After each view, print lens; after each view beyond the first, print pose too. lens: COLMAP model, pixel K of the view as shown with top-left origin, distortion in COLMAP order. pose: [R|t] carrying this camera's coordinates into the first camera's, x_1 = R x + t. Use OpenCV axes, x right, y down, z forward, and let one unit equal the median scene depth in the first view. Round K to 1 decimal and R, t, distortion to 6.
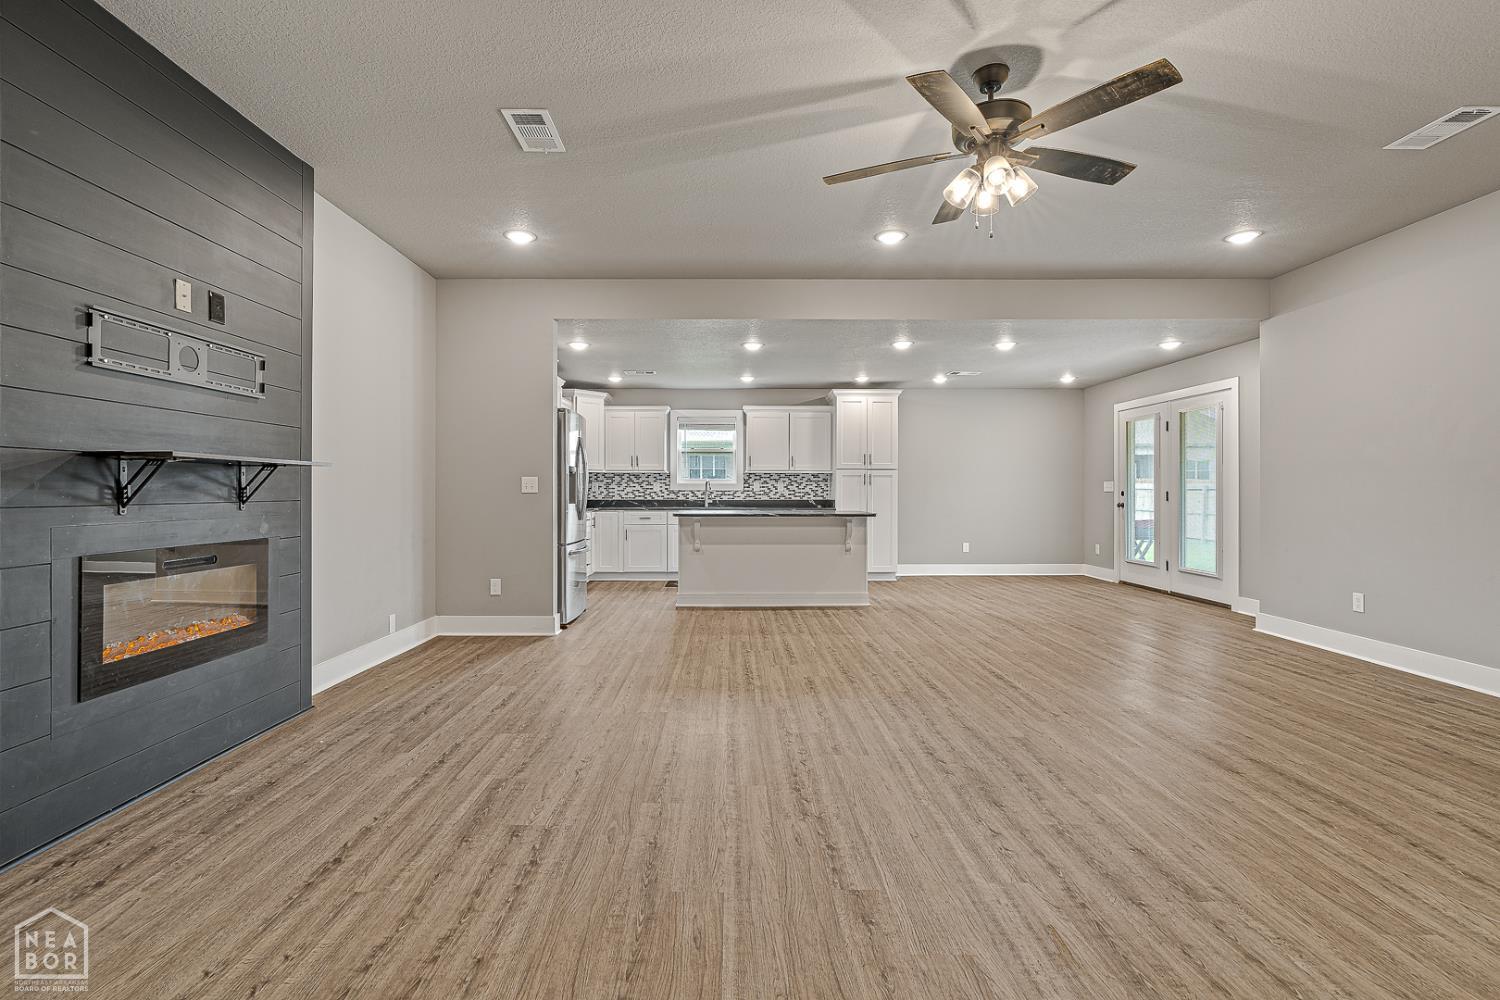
lens RADIAL K [[685.2, 0, 739.5], [0, 685.2, 502.3], [0, 0, 1]] dist [-0.005771, 0.001987]
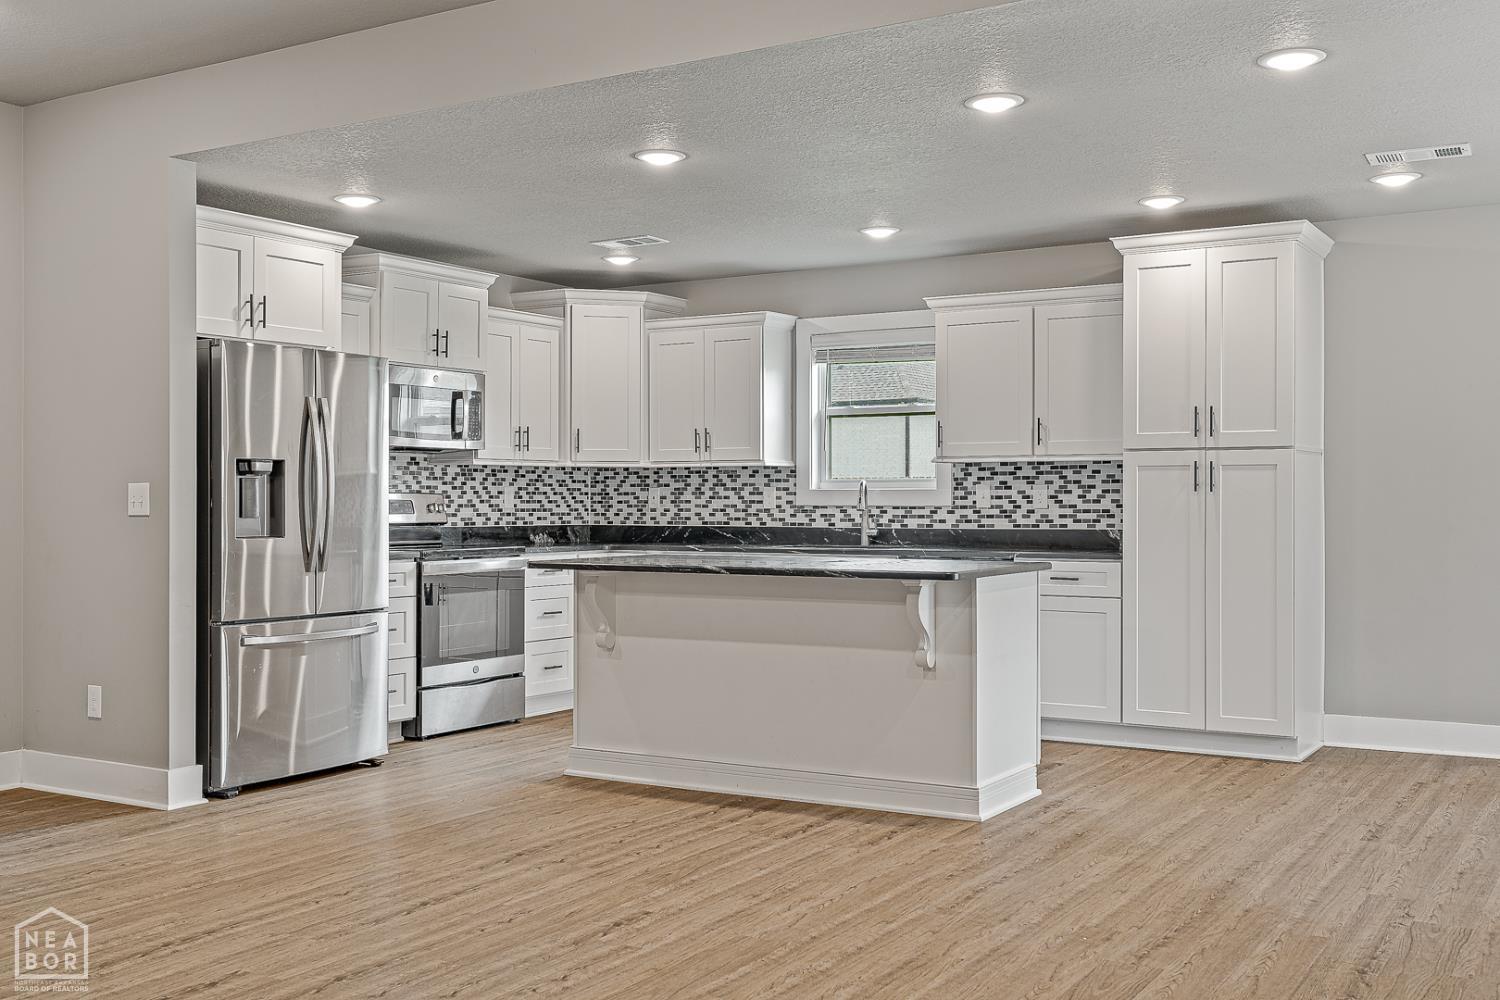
lens RADIAL K [[1515.9, 0, 761.8], [0, 1515.9, 499.1], [0, 0, 1]] dist [0.005158, 0.000000]
pose [[0.851551, -0.002386, -0.524266, 0.410148], [-0.007161, 0.999843, -0.016181, -0.006604], [0.524223, 0.017534, 0.851401, 0.191405]]
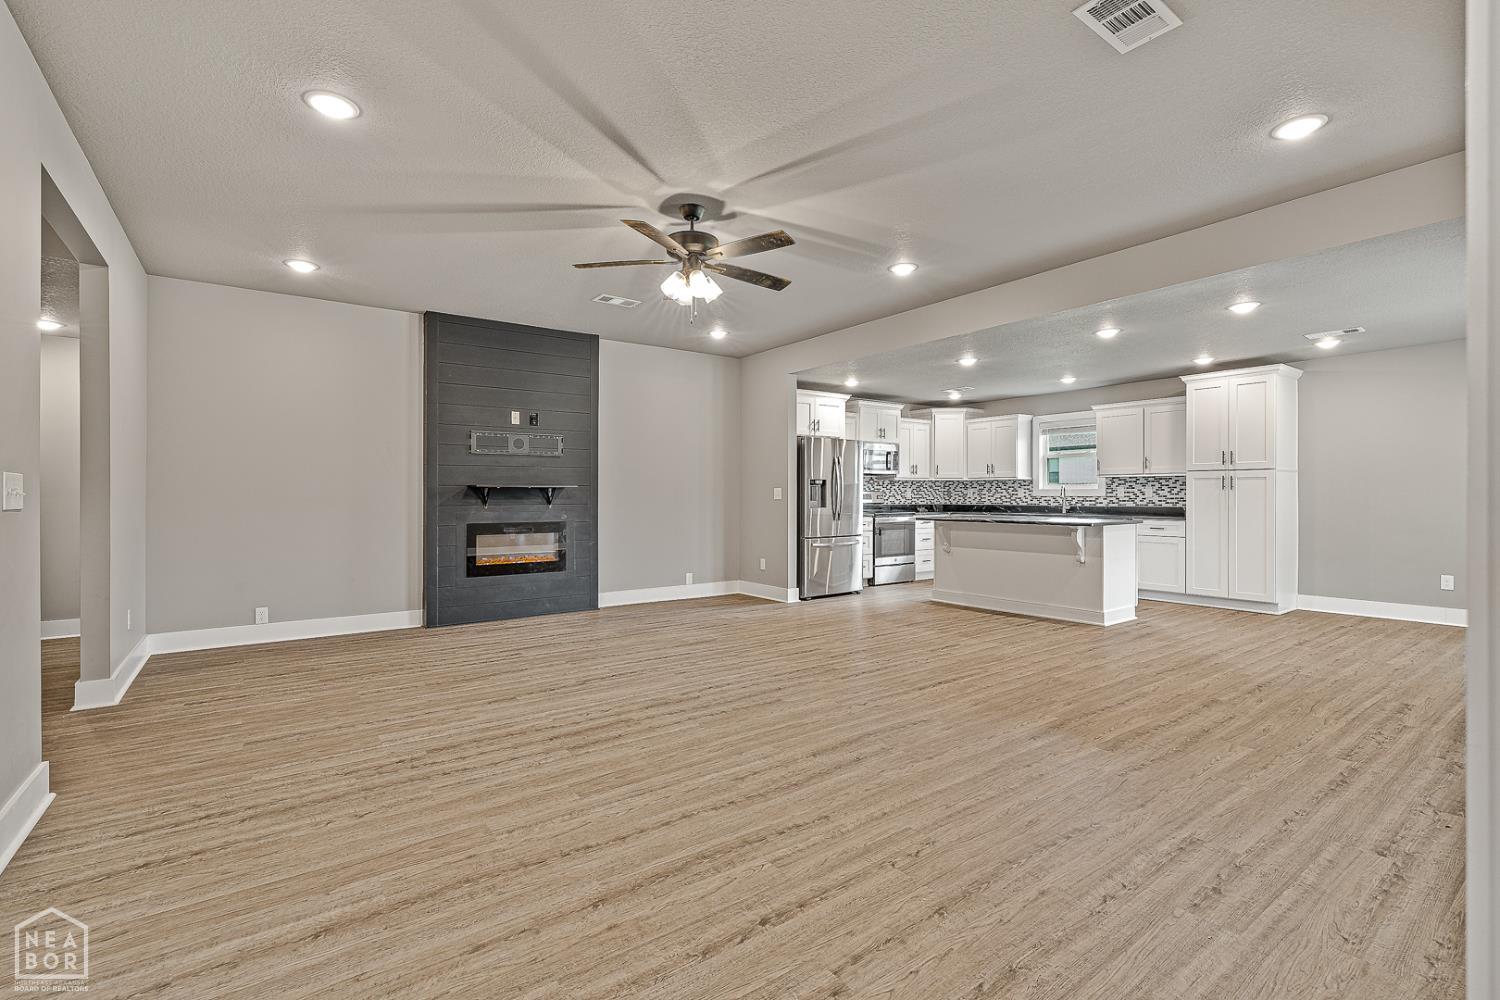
lens RADIAL K [[685.2, 0, 756.3], [0, 685.2, 494.6], [0, 0, 1]] dist [-0.005771, 0.001987]
pose [[0.591179, -0.002340, -0.806537, 0.506933], [-0.010902, 0.999881, -0.010892, -0.004826], [0.806467, 0.015232, 0.591083, 0.083812]]
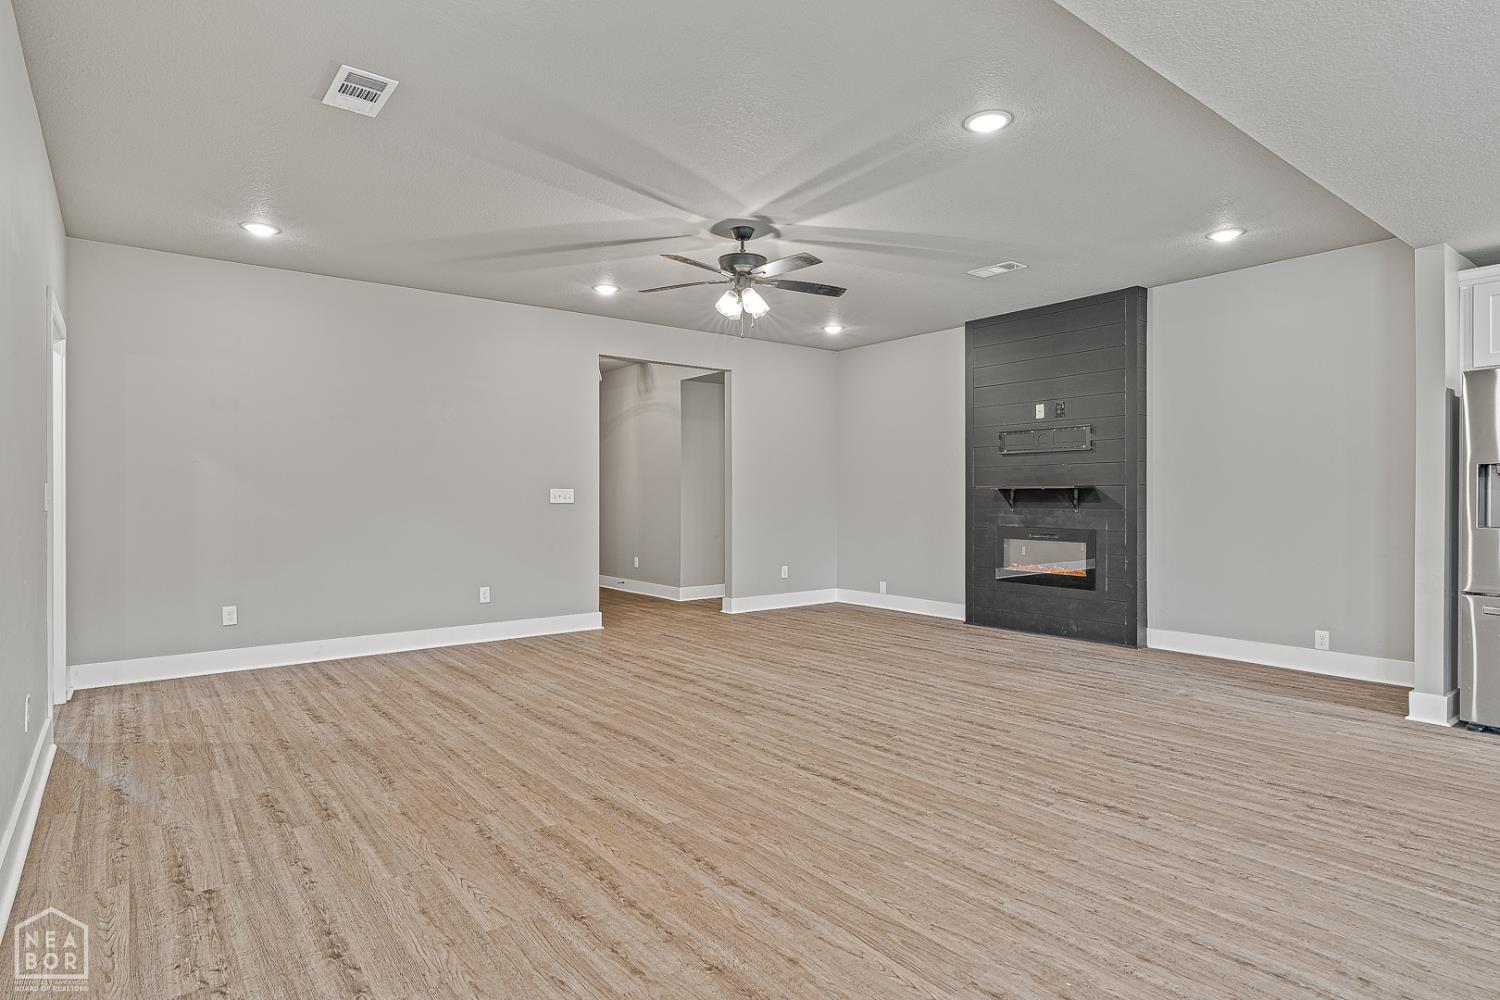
lens RADIAL K [[796.9, 0, 749.0], [0, 796.9, 511.3], [0, 0, 1]] dist [-0.007275, 0.004440]
pose [[-0.792223, 0.013103, -0.610091, 0.456332], [-0.008375, 0.999442, 0.032341, -0.019264], [0.610174, 0.030731, -0.791671, 0.766050]]
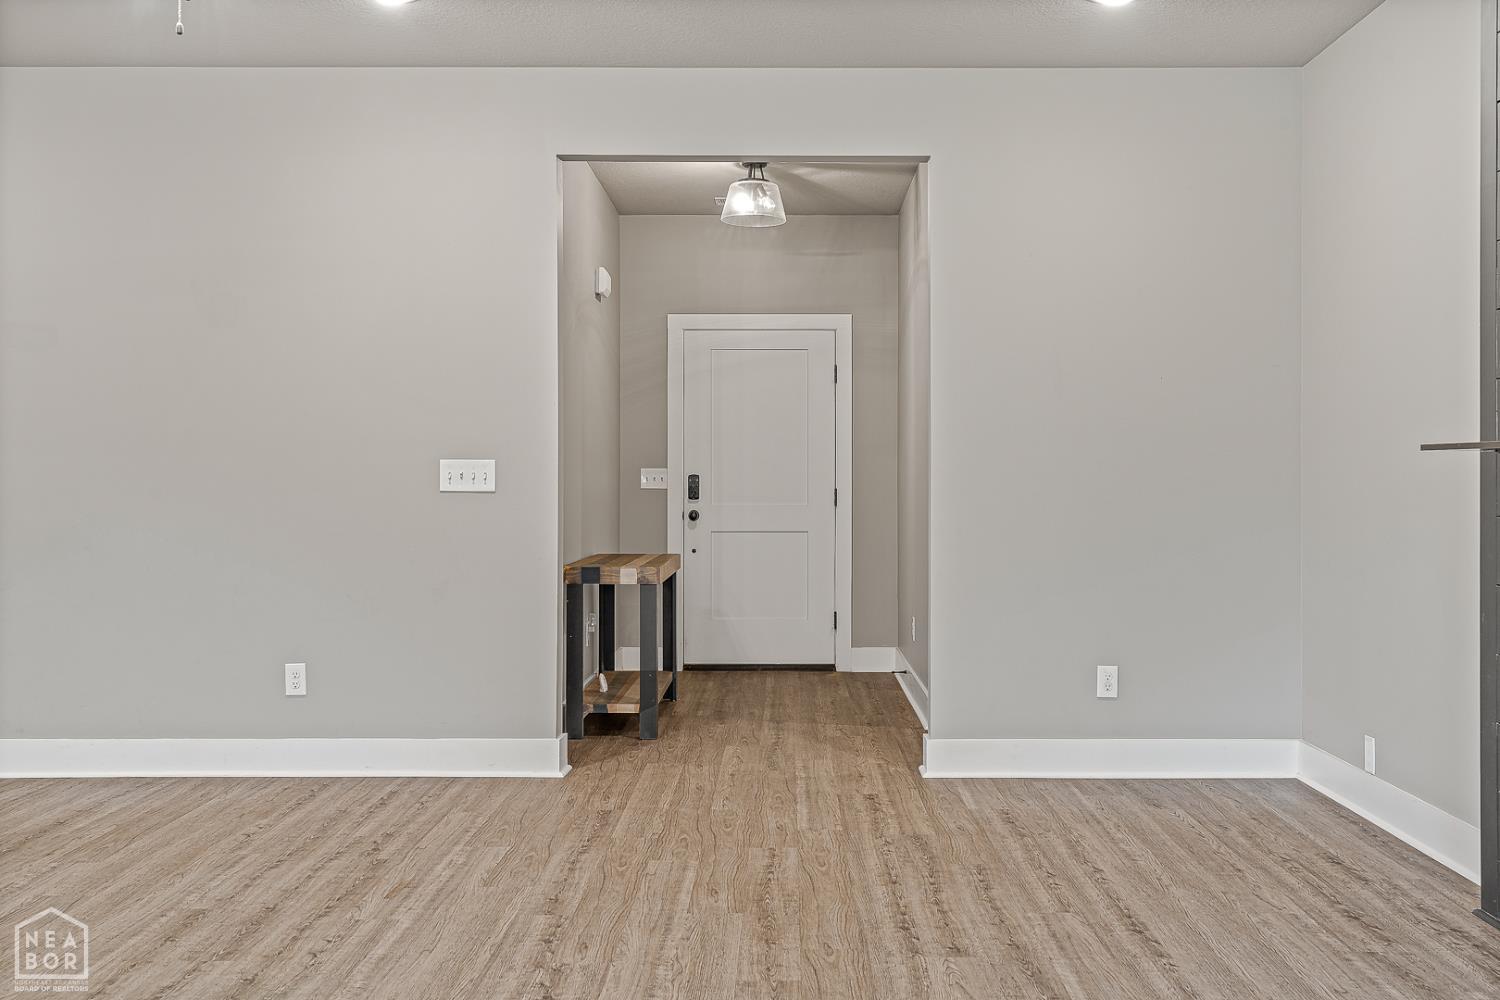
lens RADIAL K [[1515.9, 0, 754.6], [0, 1515.9, 501.5], [0, 0, 1]] dist [0.005158, 0.000000]
pose [[-0.999852, -0.000758, 0.017193, -0.036335], [-0.000366, 0.999740, 0.022821, -0.010865], [-0.017206, 0.022811, -0.999592, 0.707124]]
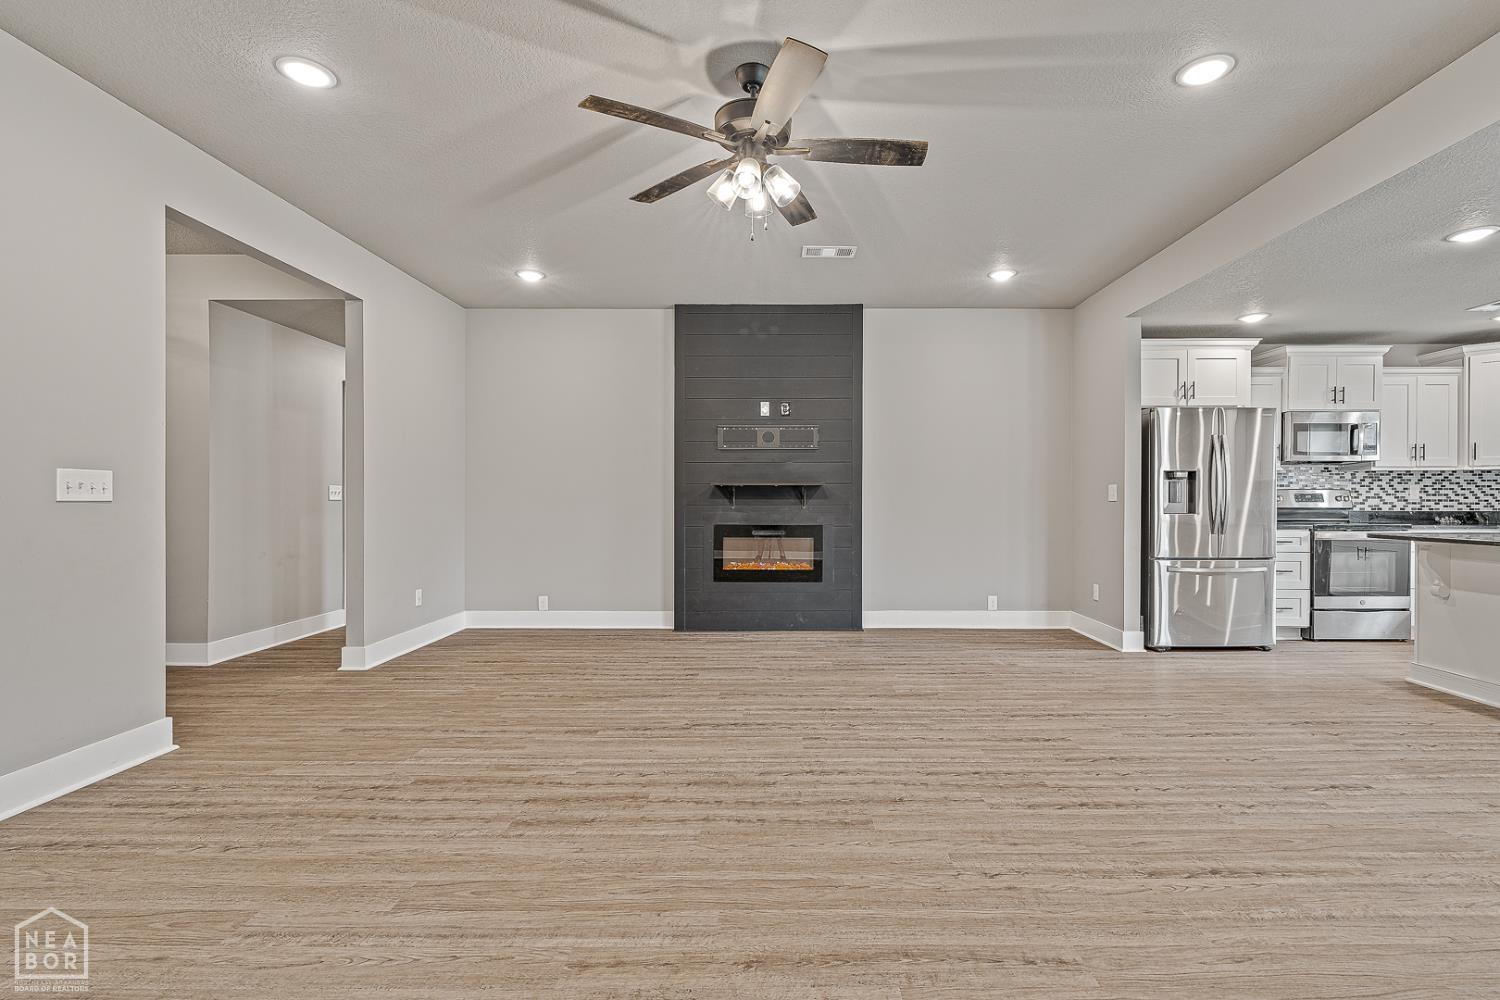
lens RADIAL K [[685.2, 0, 772.3], [0, 685.2, 505.8], [0, 0, 1]] dist [-0.005771, 0.001987]
pose [[-0.008077, 0.009236, -0.999925, 0.428495], [-0.015647, 0.999834, 0.009362, -0.005199], [0.999845, 0.015722, -0.007932, 0.328509]]
